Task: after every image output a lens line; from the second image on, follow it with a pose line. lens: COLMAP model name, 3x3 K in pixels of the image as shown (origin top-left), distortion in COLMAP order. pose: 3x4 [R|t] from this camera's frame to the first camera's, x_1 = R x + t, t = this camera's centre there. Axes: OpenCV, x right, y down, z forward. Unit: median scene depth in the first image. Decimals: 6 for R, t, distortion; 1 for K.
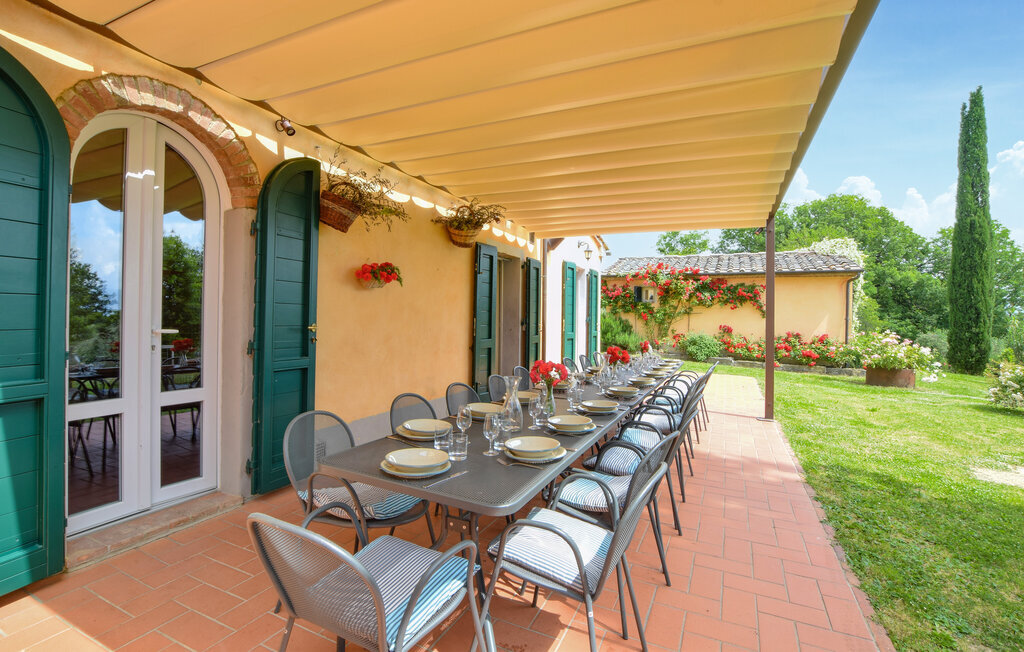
lens RADIAL K [[463.9, 0, 500.6], [0, 463.9, 308.6], [0, 0, 1]] dist [-0.035150, 0.007064]
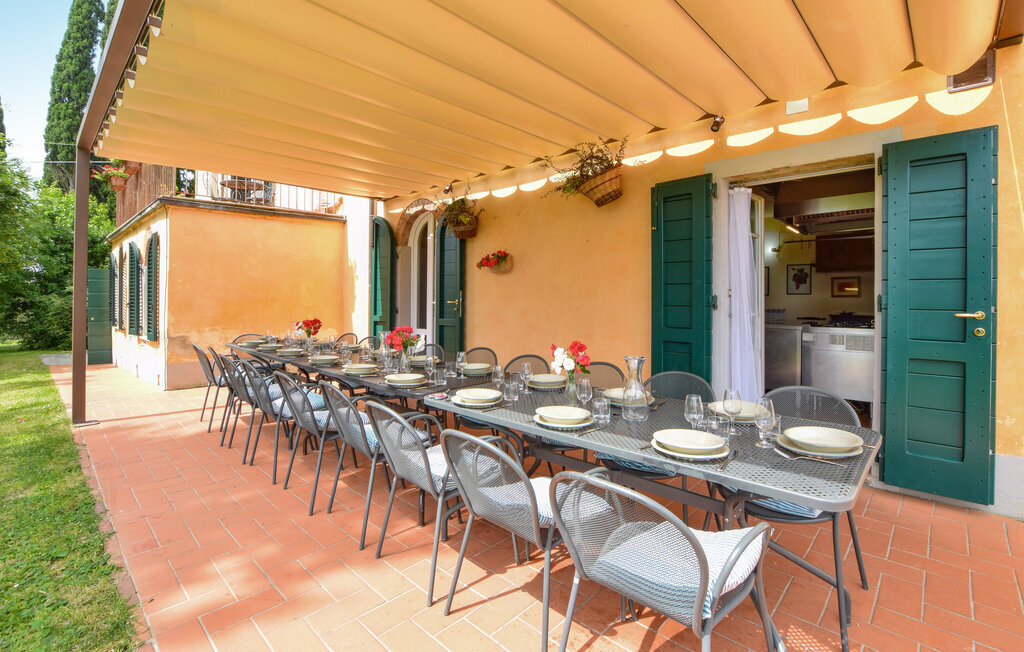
lens RADIAL K [[463.9, 0, 509.2], [0, 463.9, 298.9], [0, 0, 1]] dist [-0.035150, 0.007064]
pose [[-0.291700, -0.021594, -0.956266, 0.267237], [0.006054, 0.999683, -0.024421, 0.017968], [0.956491, -0.012913, -0.291477, 0.392132]]
